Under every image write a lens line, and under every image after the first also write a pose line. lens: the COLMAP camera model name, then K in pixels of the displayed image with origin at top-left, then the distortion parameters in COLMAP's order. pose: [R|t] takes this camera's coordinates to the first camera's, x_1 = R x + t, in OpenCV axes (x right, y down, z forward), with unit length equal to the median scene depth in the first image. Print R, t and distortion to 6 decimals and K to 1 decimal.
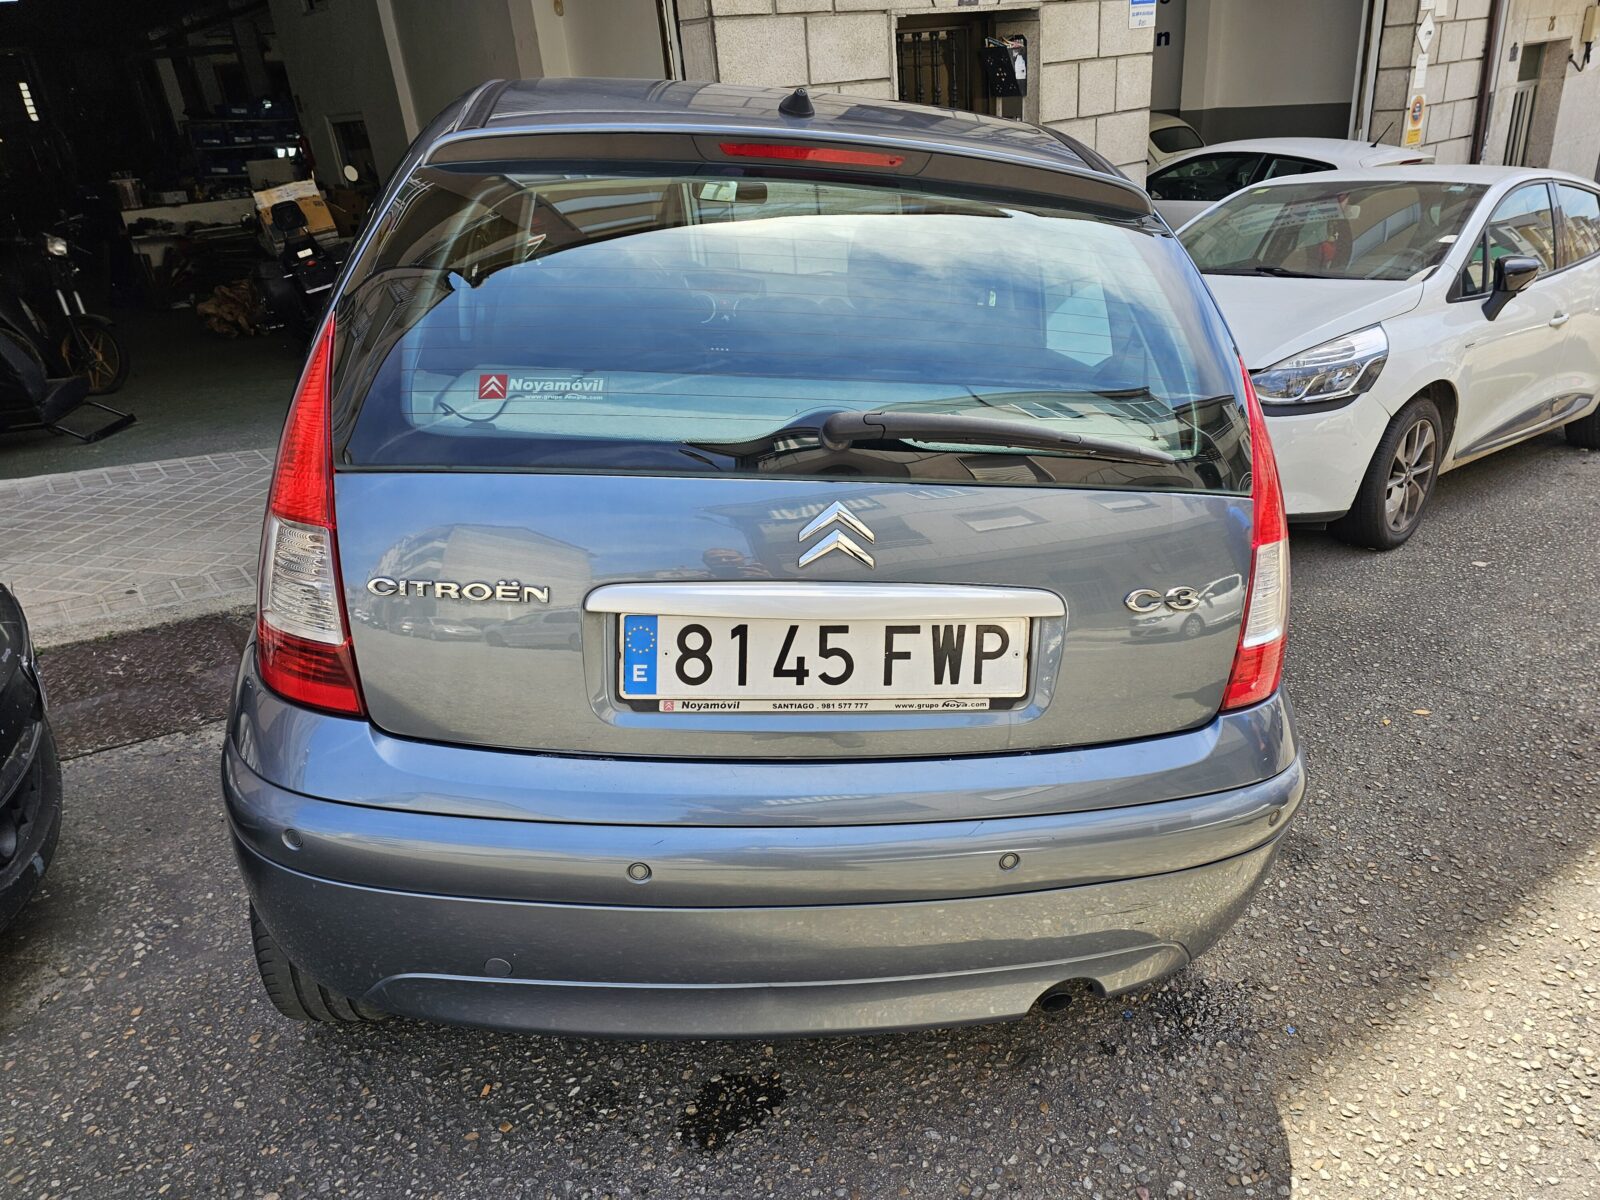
lens RADIAL K [[1094.5, 0, 798.8], [0, 1094.5, 600.1], [0, 0, 1]] dist [0.010786, -0.020422]
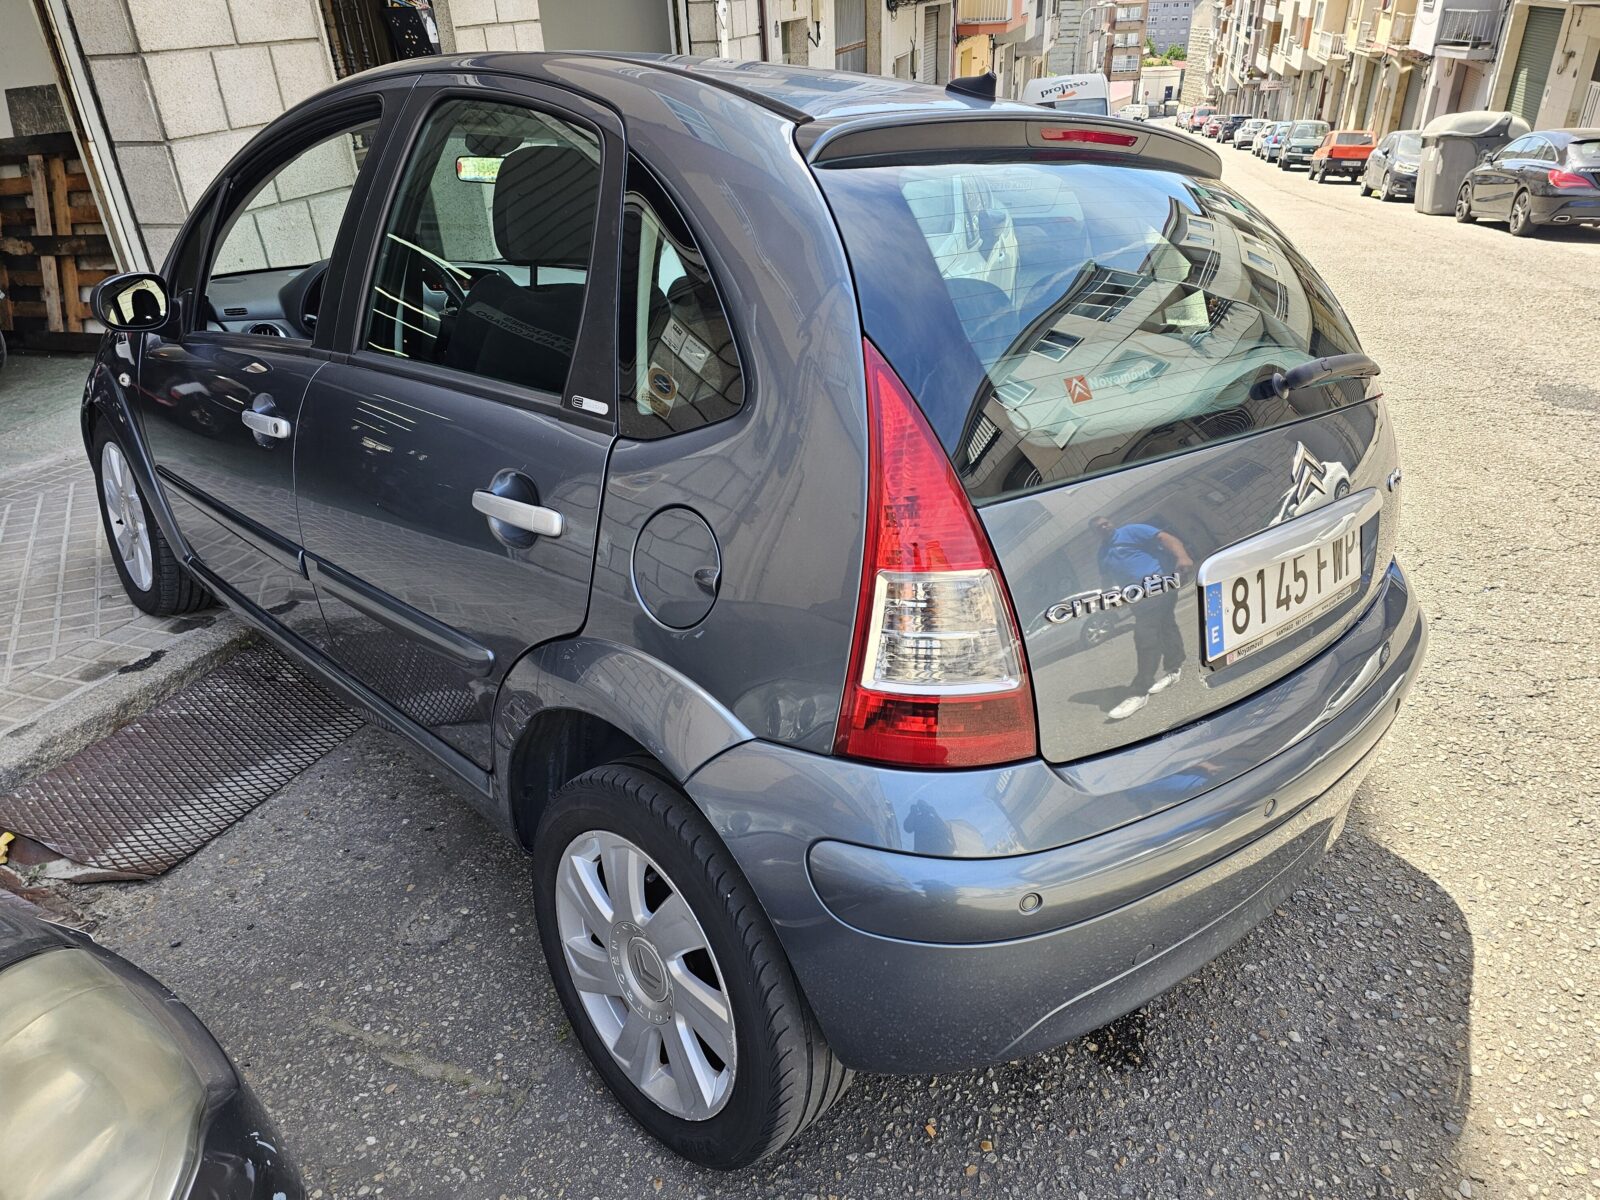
lens RADIAL K [[1094.5, 0, 796.4], [0, 1094.5, 608.9], [0, 0, 1]] dist [0.010786, -0.020422]
pose [[0.804703, -0.245366, 0.540600, -0.785302], [0.226358, 0.968616, 0.102692, -0.120416], [-0.548831, 0.039732, 0.834989, 0.244012]]
